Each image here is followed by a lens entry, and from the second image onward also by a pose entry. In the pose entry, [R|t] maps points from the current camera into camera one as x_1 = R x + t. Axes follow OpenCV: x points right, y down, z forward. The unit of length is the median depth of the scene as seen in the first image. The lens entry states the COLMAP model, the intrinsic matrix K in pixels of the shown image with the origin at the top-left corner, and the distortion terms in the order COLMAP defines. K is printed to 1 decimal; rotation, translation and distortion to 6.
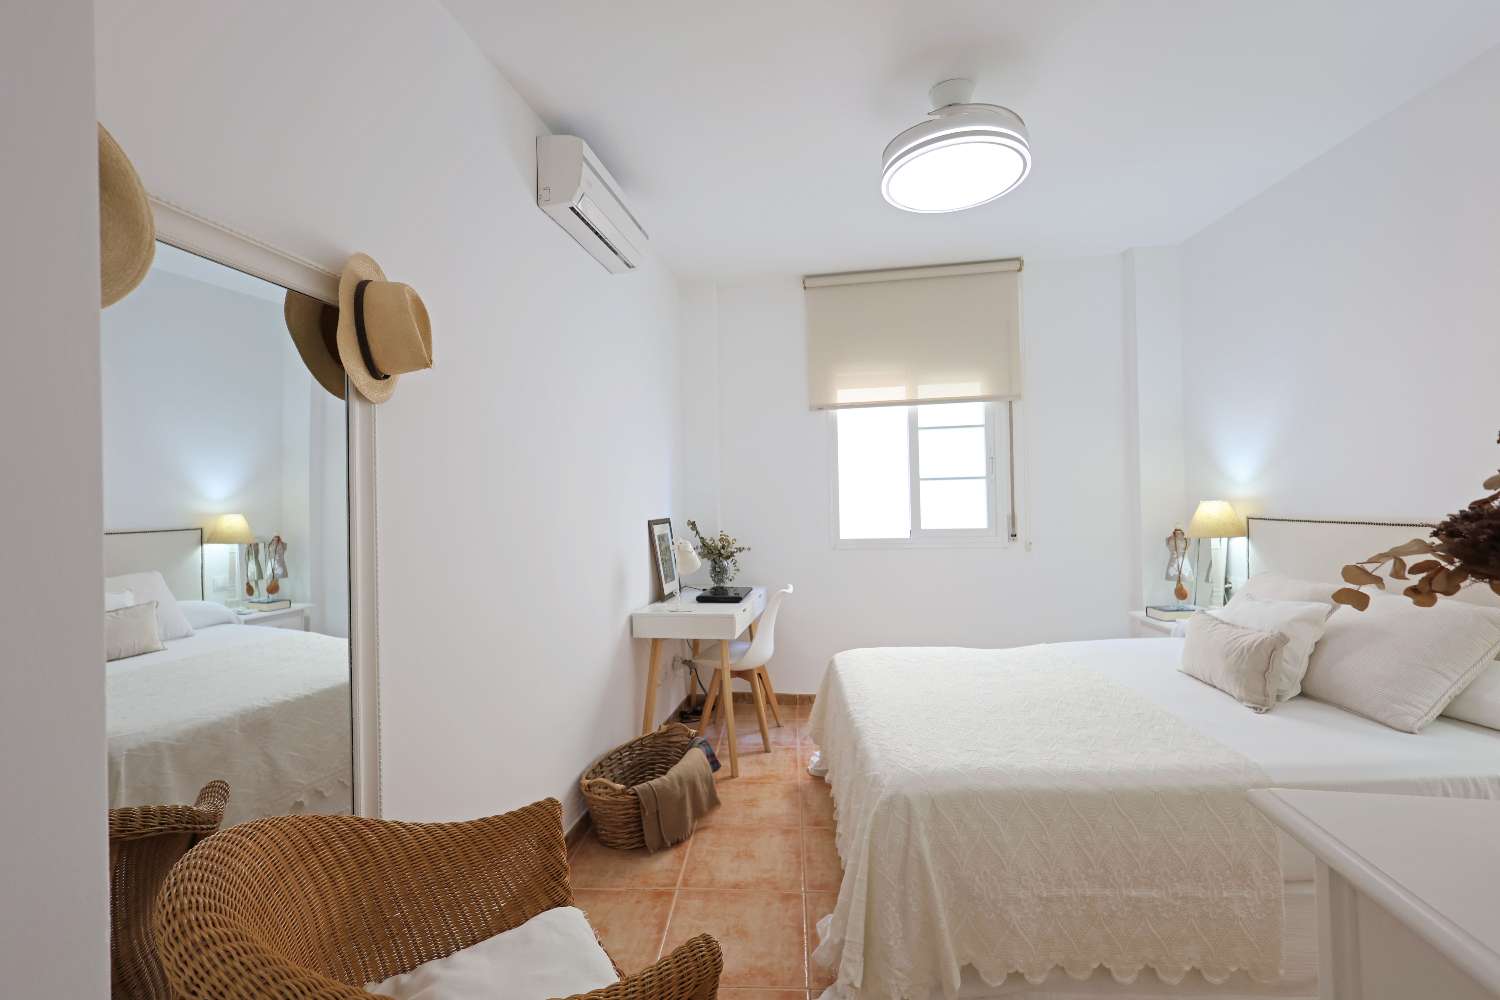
lens RADIAL K [[648.9, 0, 747.1], [0, 648.9, 501.9], [0, 0, 1]] dist [0.001396, 0.000114]
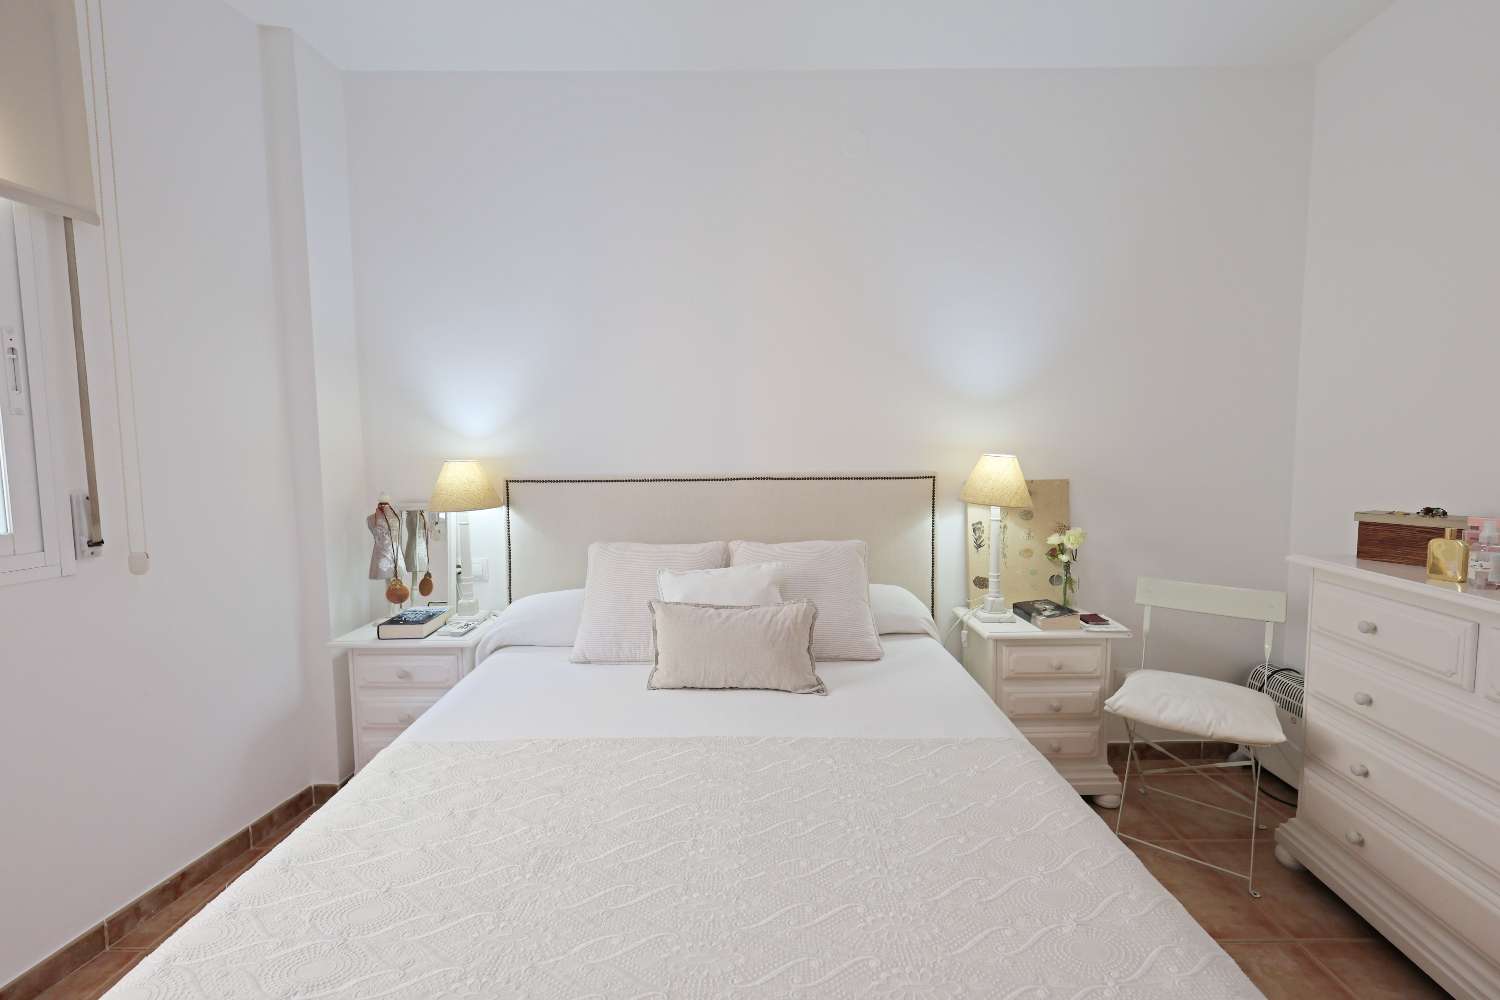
lens RADIAL K [[648.9, 0, 752.1], [0, 648.9, 502.9], [0, 0, 1]] dist [0.001396, 0.000114]
pose [[-0.055833, -0.059100, 0.996689, -0.045856], [0.014949, 0.998085, 0.060020, 0.007419], [-0.998328, 0.018250, -0.054843, 0.749748]]
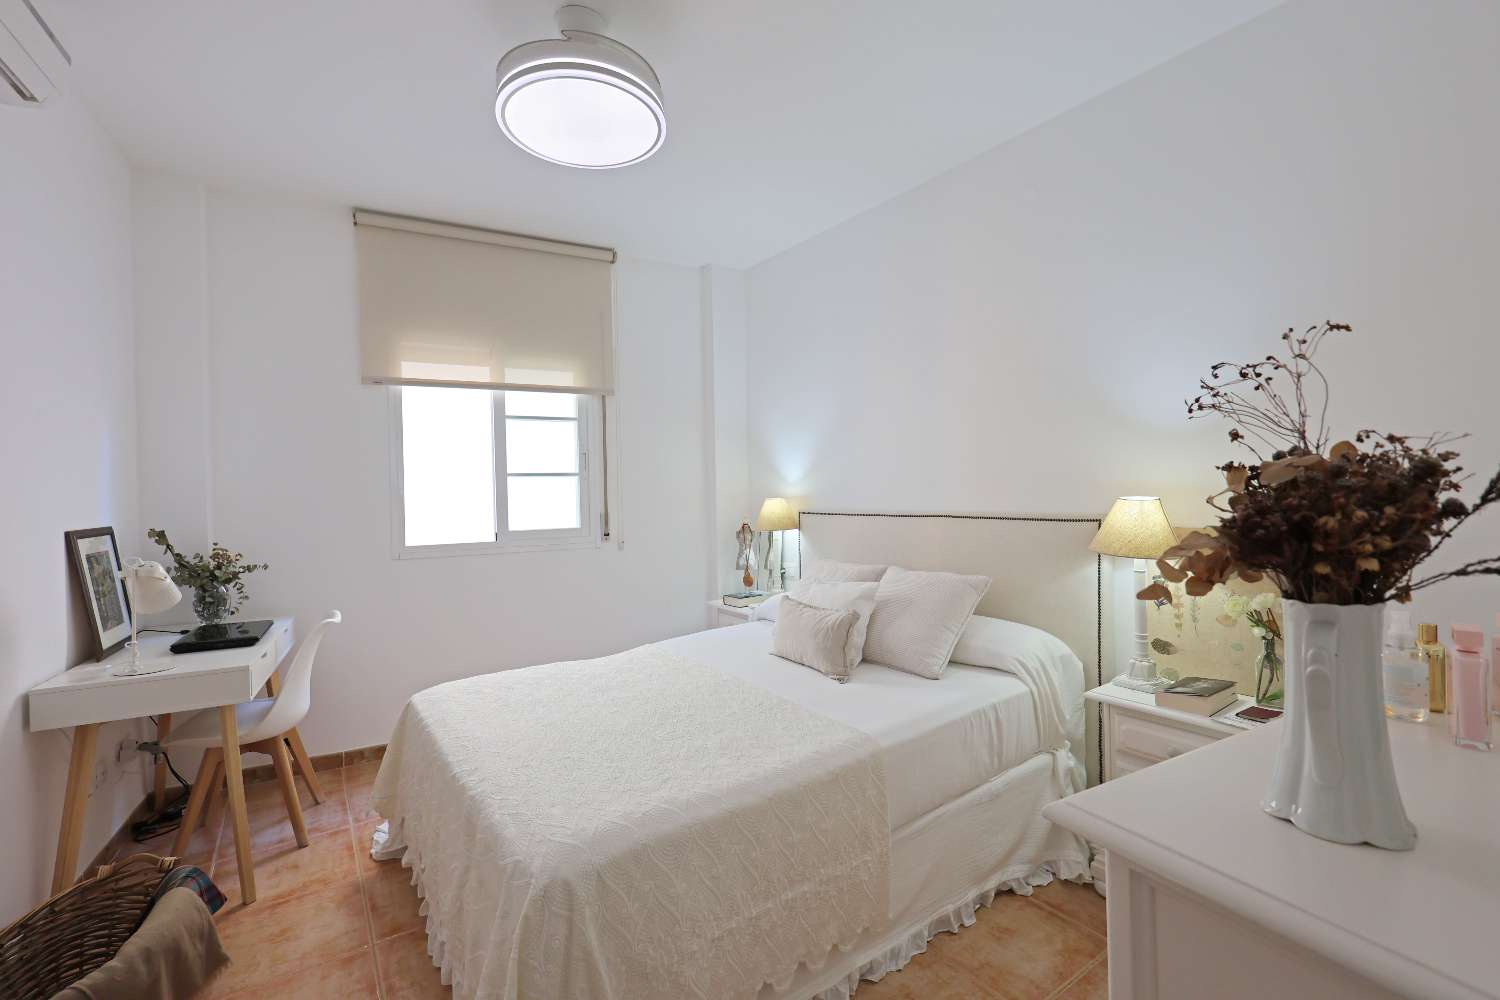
lens RADIAL K [[648.9, 0, 747.5], [0, 648.9, 497.5], [0, 0, 1]] dist [0.001396, 0.000114]
pose [[0.782367, -0.000734, 0.622817, -0.035626], [0.004252, 0.999982, -0.004164, 0.001783], [-0.622803, 0.005906, 0.782356, 0.139854]]
